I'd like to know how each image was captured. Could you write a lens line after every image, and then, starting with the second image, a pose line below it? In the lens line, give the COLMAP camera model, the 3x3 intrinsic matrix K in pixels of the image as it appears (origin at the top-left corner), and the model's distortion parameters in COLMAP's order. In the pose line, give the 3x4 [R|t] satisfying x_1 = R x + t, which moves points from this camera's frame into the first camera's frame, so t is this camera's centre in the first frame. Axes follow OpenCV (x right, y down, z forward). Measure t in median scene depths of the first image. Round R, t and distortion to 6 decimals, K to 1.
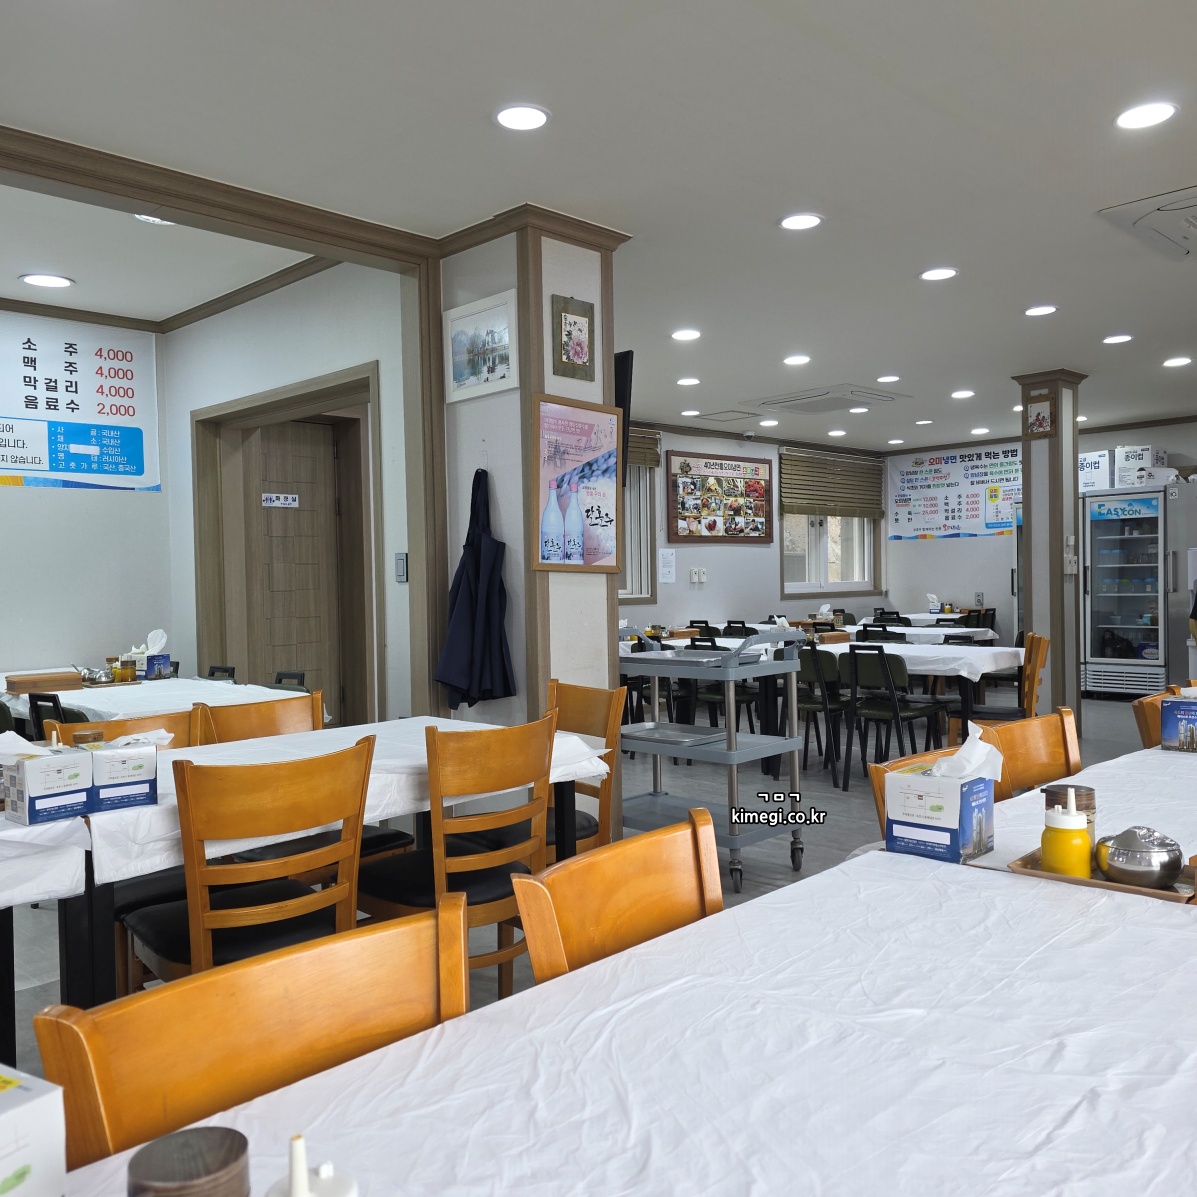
lens RADIAL K [[1068.9, 0, 605.6], [0, 1068.9, 597.8], [0, 0, 1]] dist [0.090521, -0.107959]
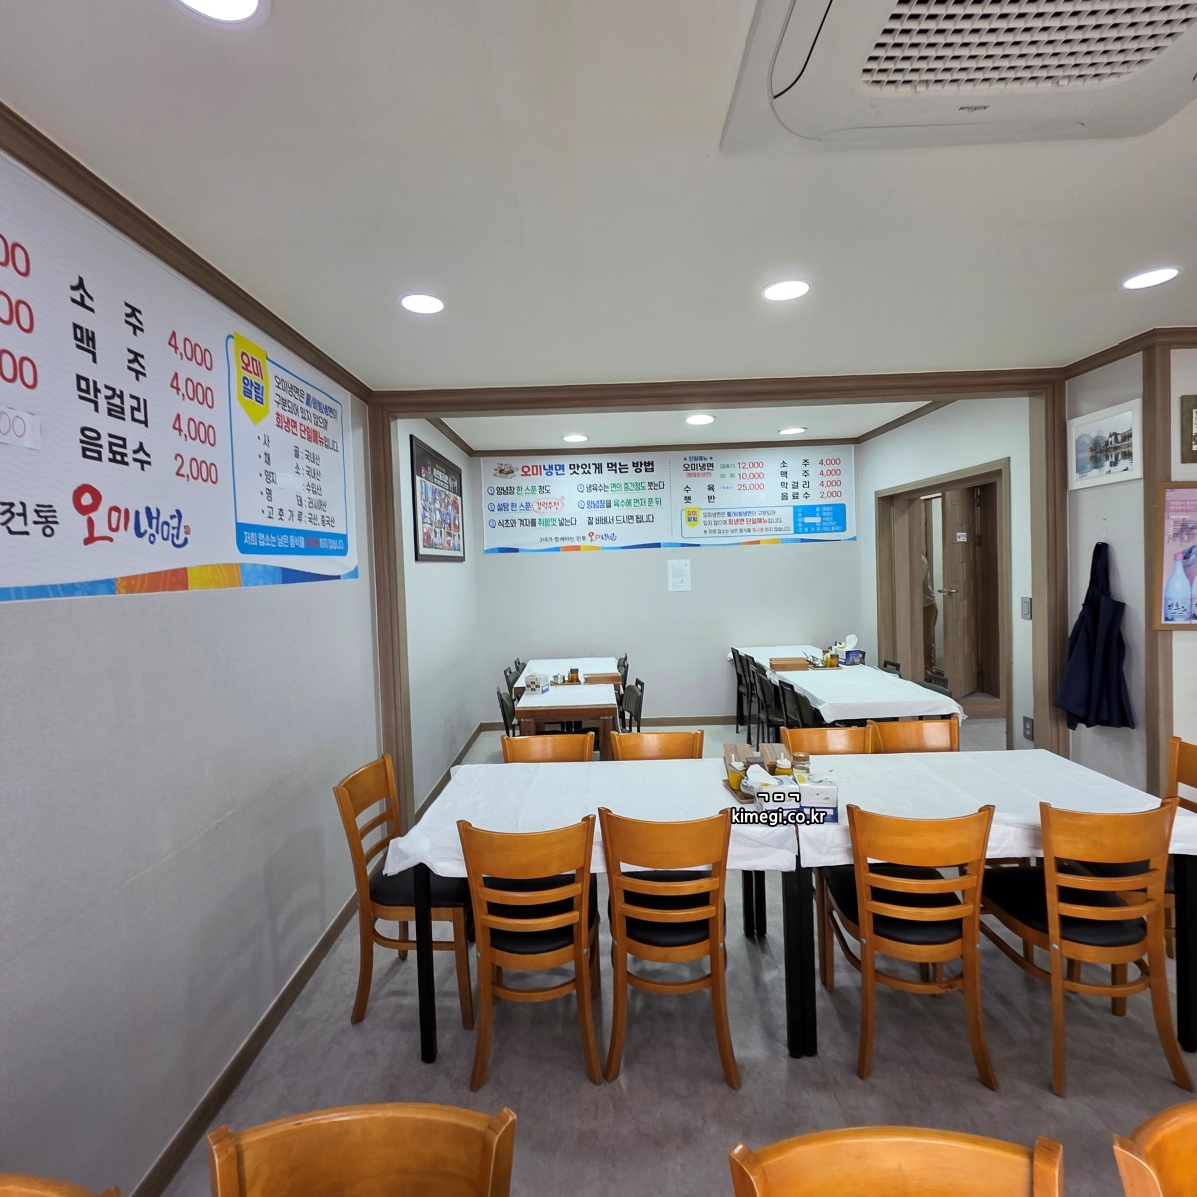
lens RADIAL K [[637.8, 0, 596.8], [0, 637.8, 572.0], [0, 0, 1]] dist [0.002401, 0.000950]
pose [[0.704693, 0.017771, -0.709289, -0.001149], [0.009431, 0.999363, 0.034409, -0.117502], [0.709449, -0.030937, 0.704077, 0.050946]]
